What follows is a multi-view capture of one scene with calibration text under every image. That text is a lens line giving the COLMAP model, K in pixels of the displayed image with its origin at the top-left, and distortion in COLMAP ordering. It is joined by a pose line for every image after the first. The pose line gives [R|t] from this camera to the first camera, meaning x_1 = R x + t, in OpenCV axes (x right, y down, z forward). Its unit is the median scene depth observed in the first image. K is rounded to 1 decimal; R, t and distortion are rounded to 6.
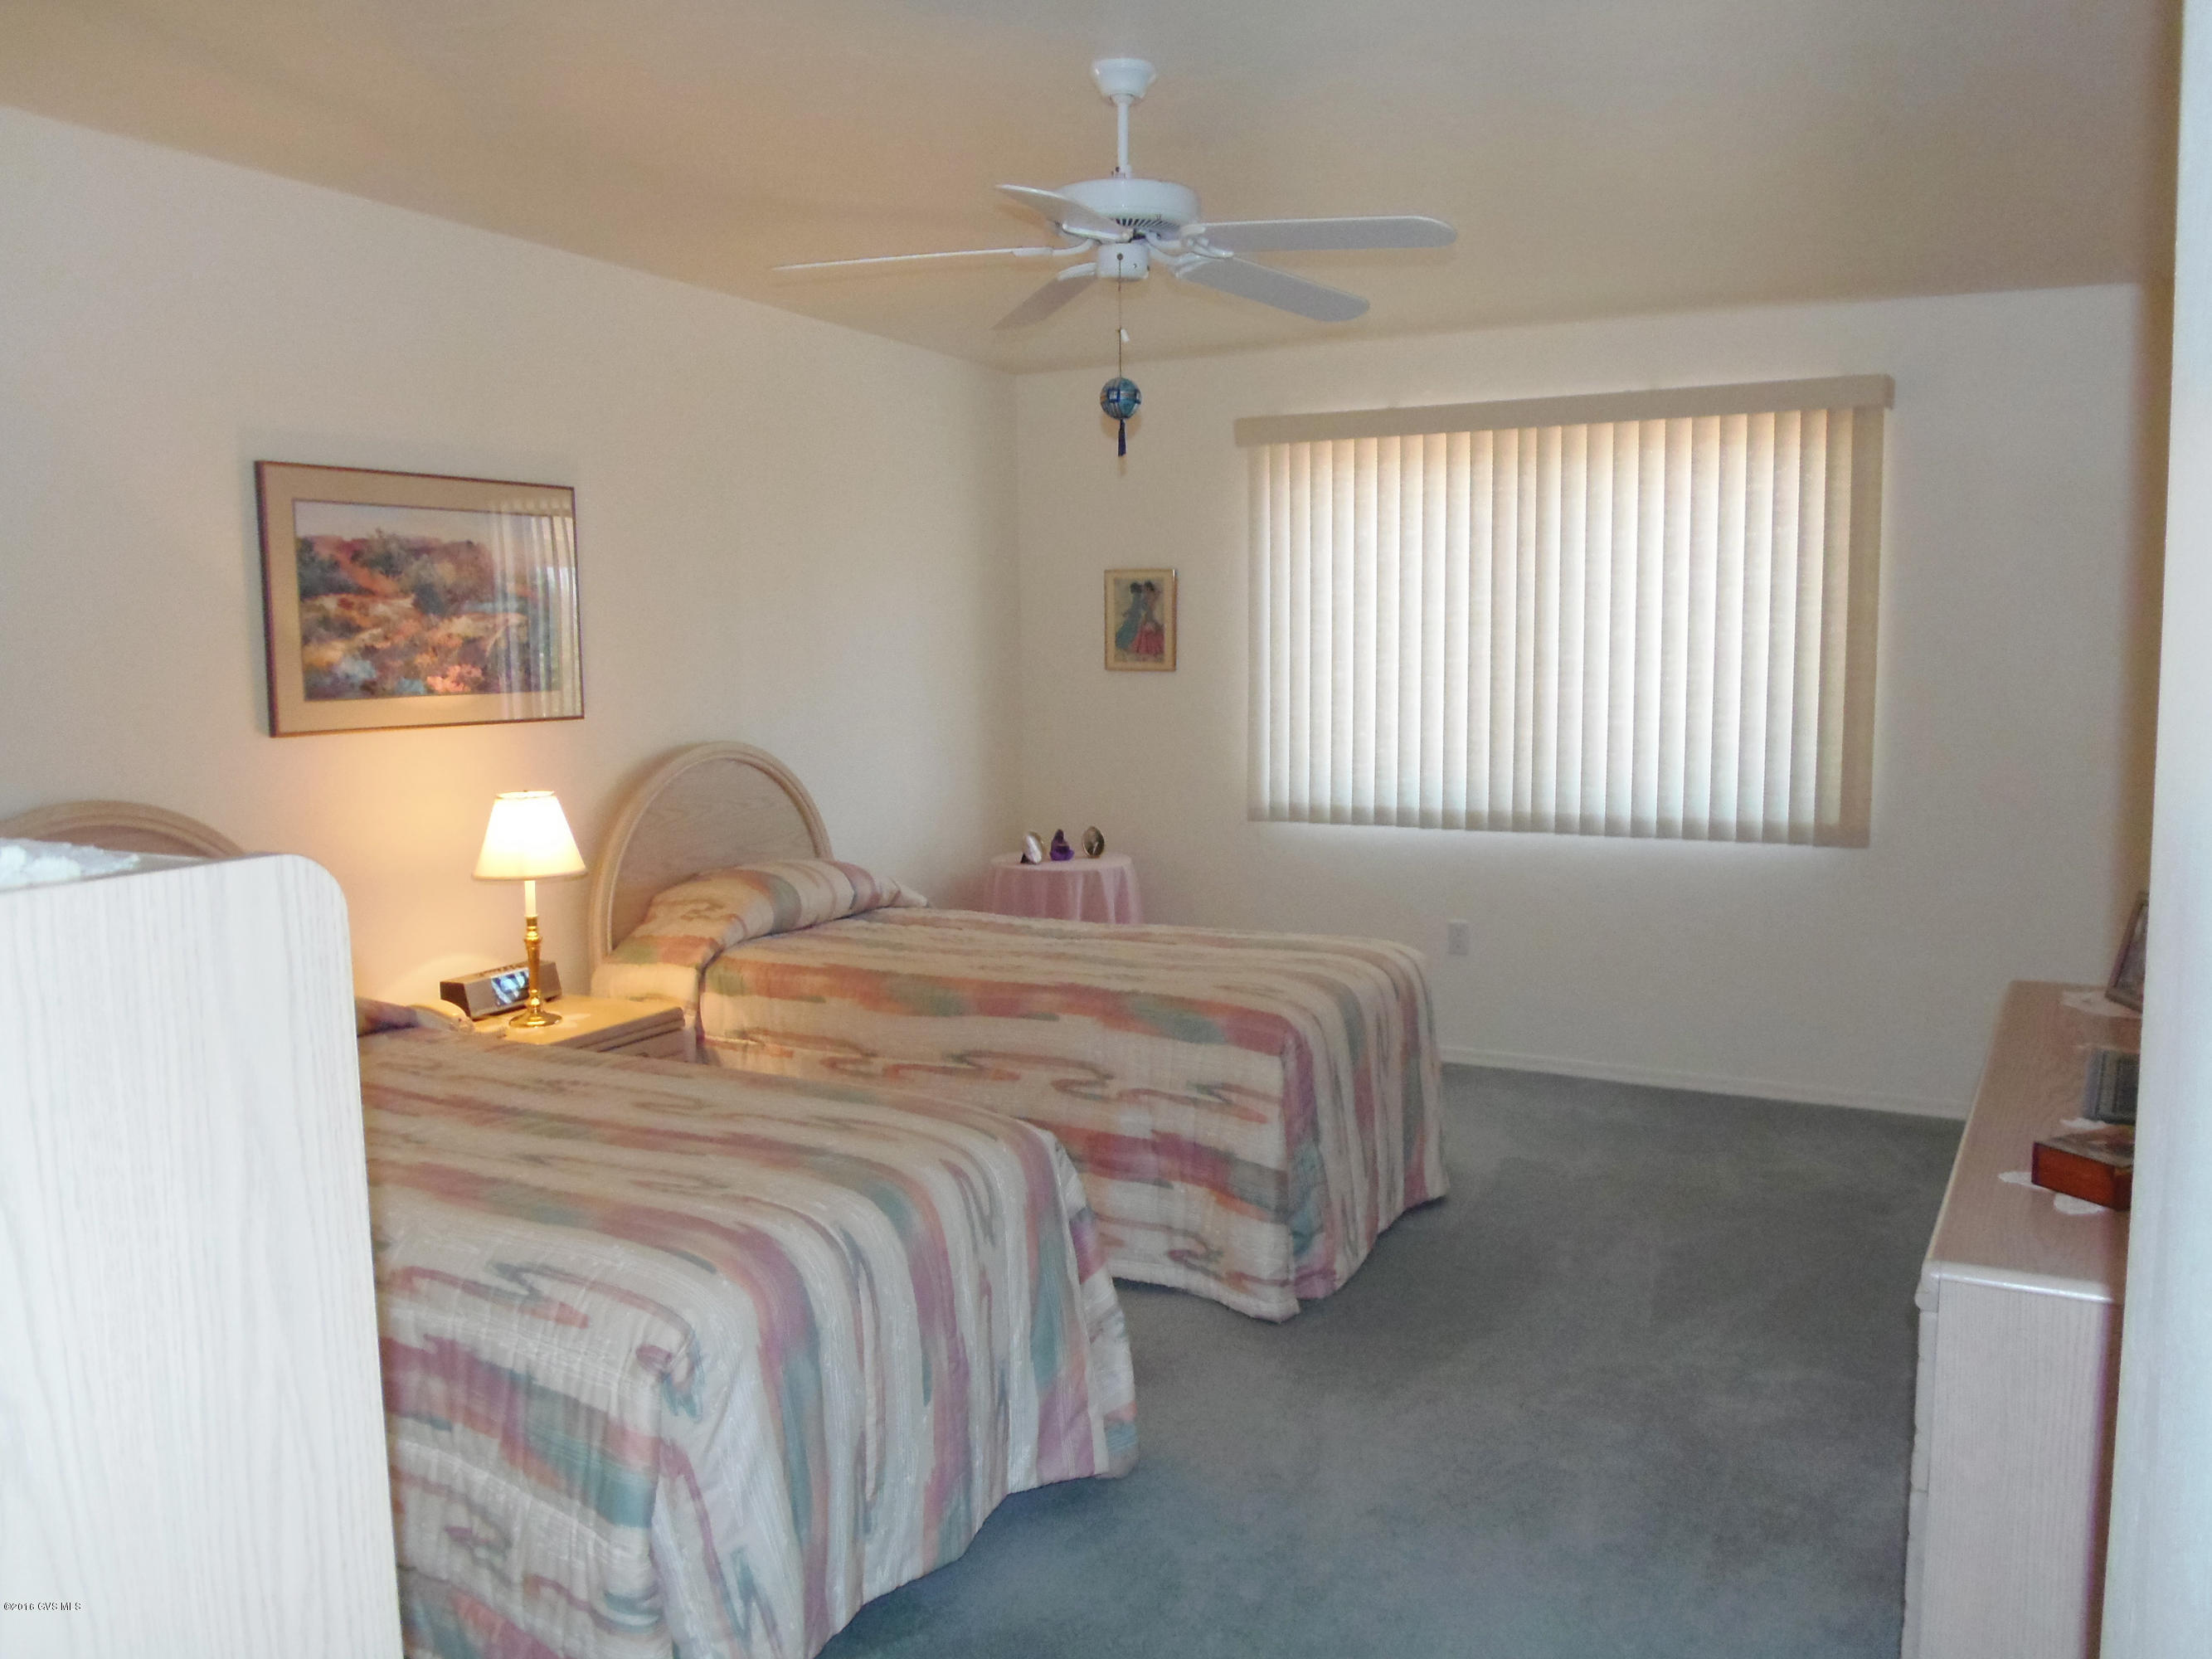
lens RADIAL K [[1808.9, 0, 1114.1], [0, 1808.9, 836.3], [0, 0, 1]] dist [-0.009615, -0.044849]
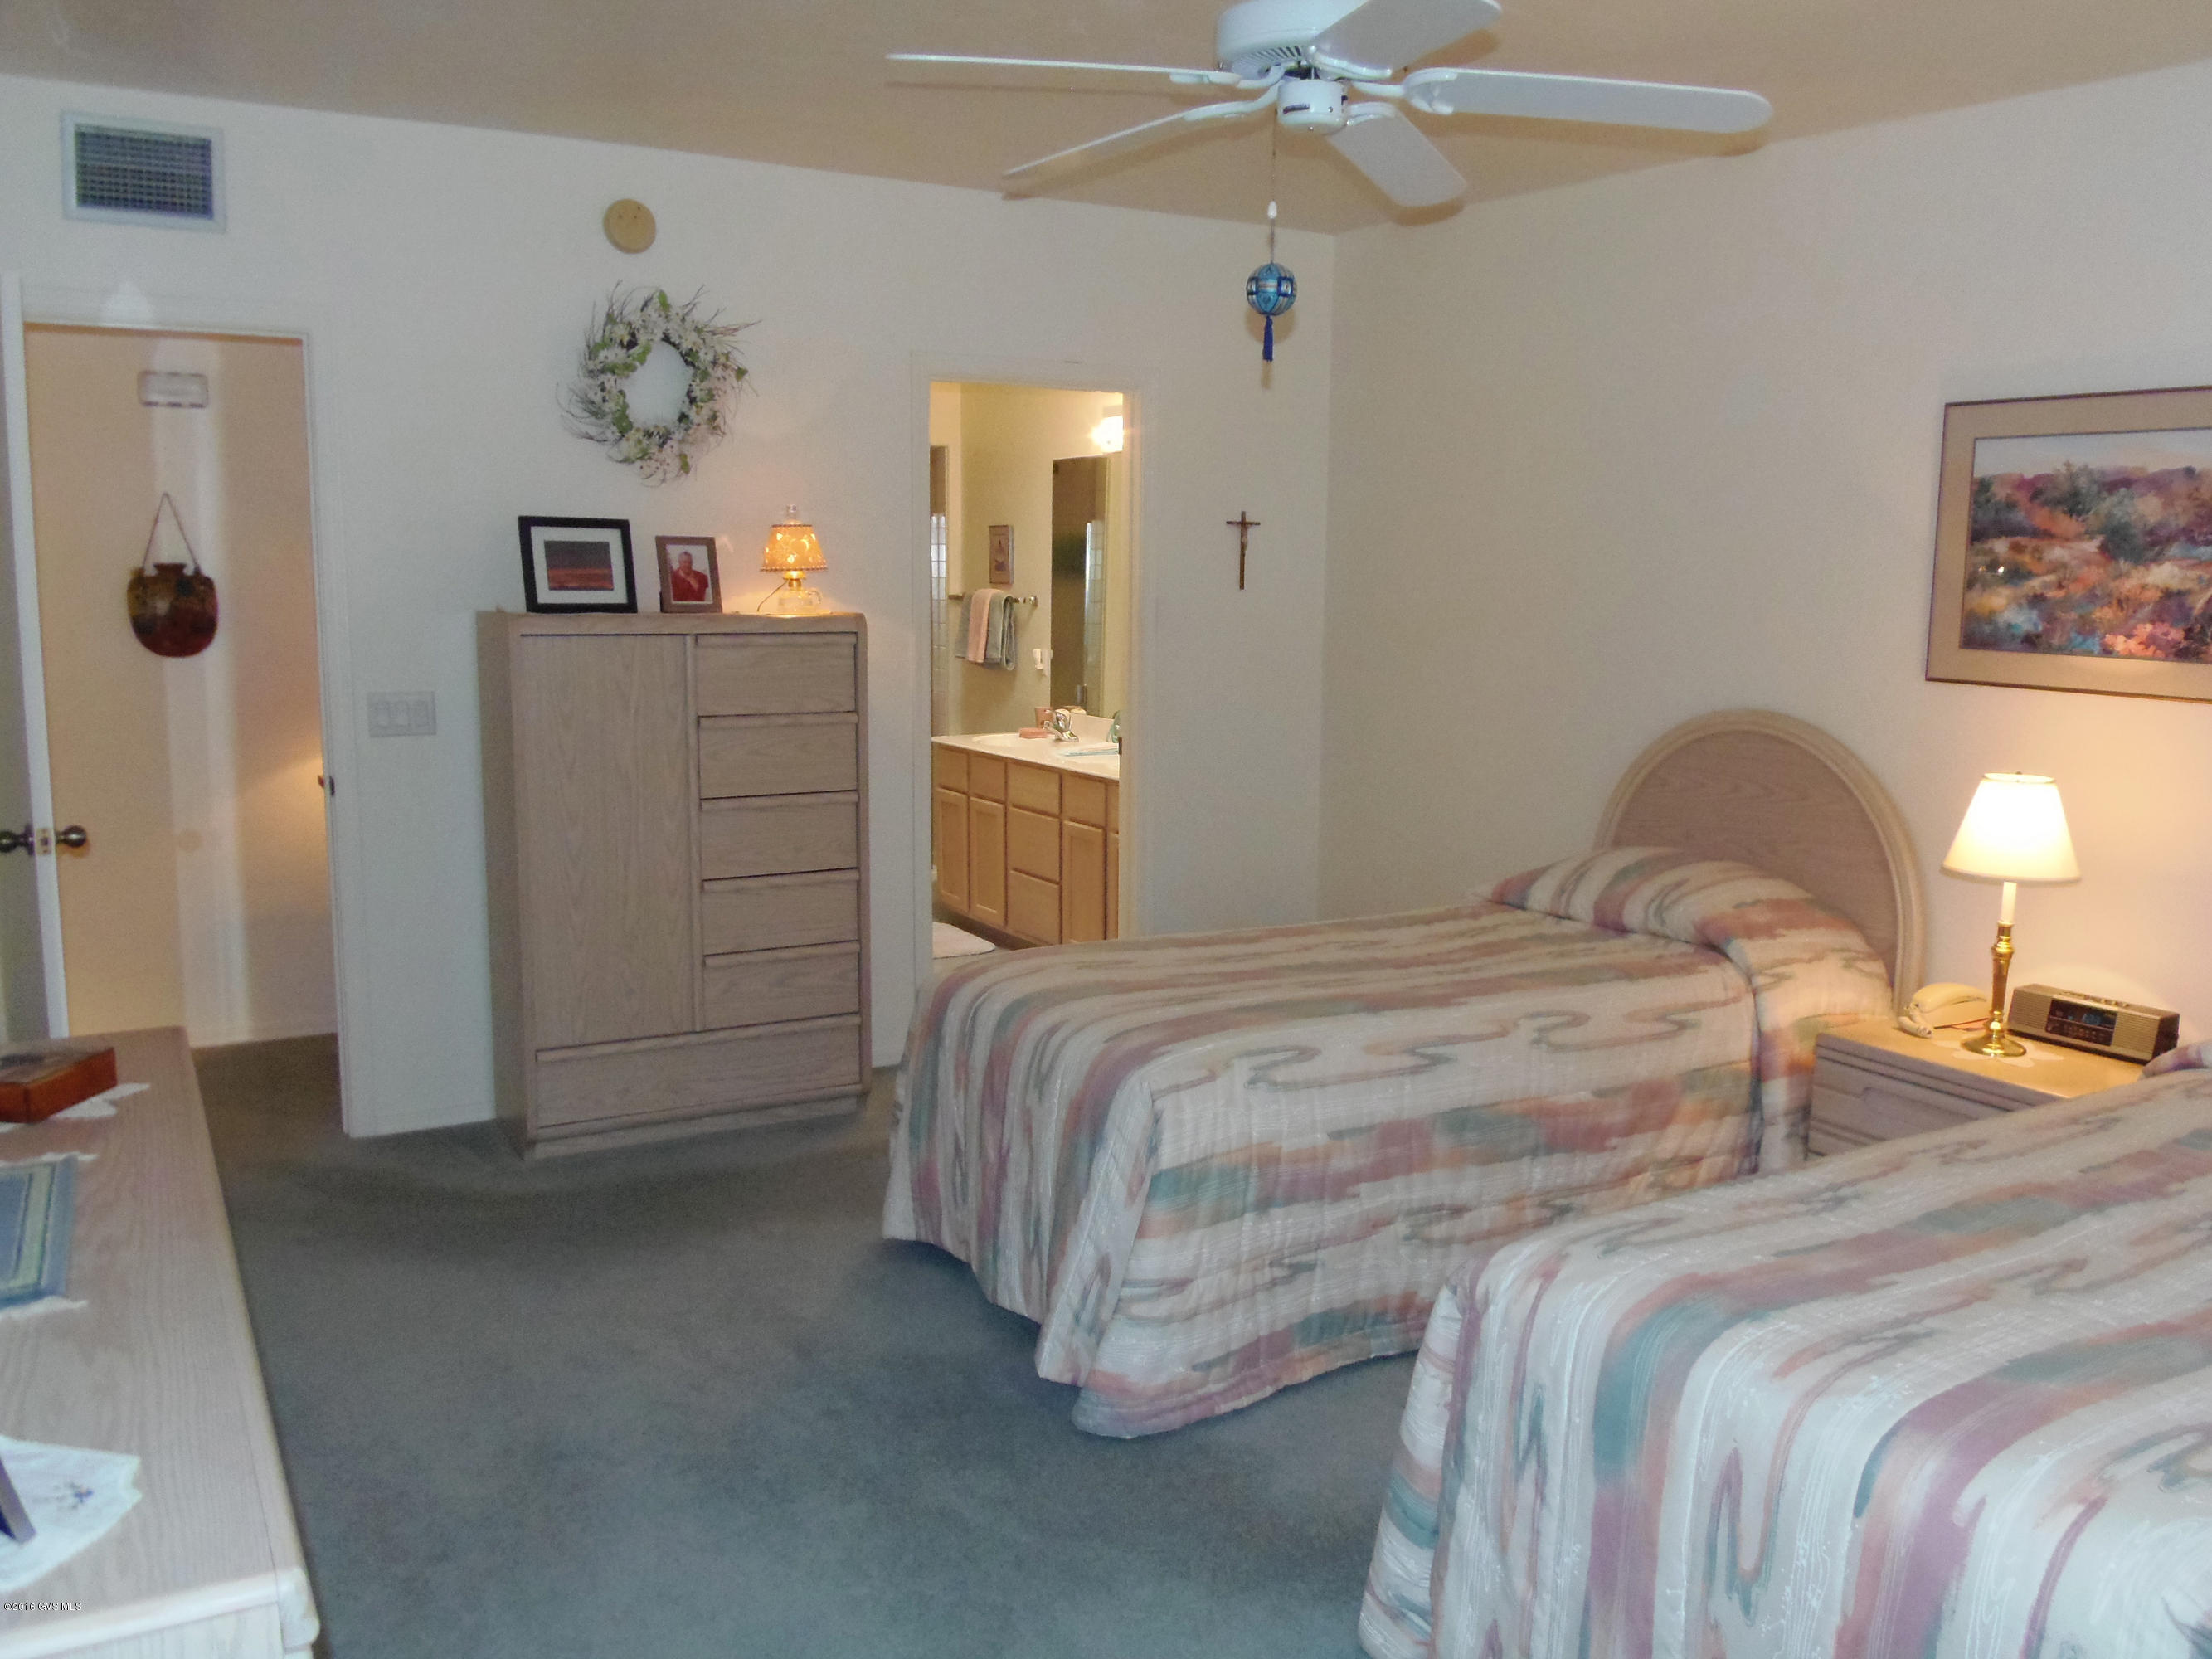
lens RADIAL K [[1808.9, 0, 1110.6], [0, 1808.9, 823.9], [0, 0, 1]] dist [-0.009615, -0.044849]
pose [[-0.515630, 0.119311, -0.848463, 0.589522], [-0.113191, 0.972092, 0.205485, -0.124473], [0.849302, 0.201993, -0.487735, 1.053562]]
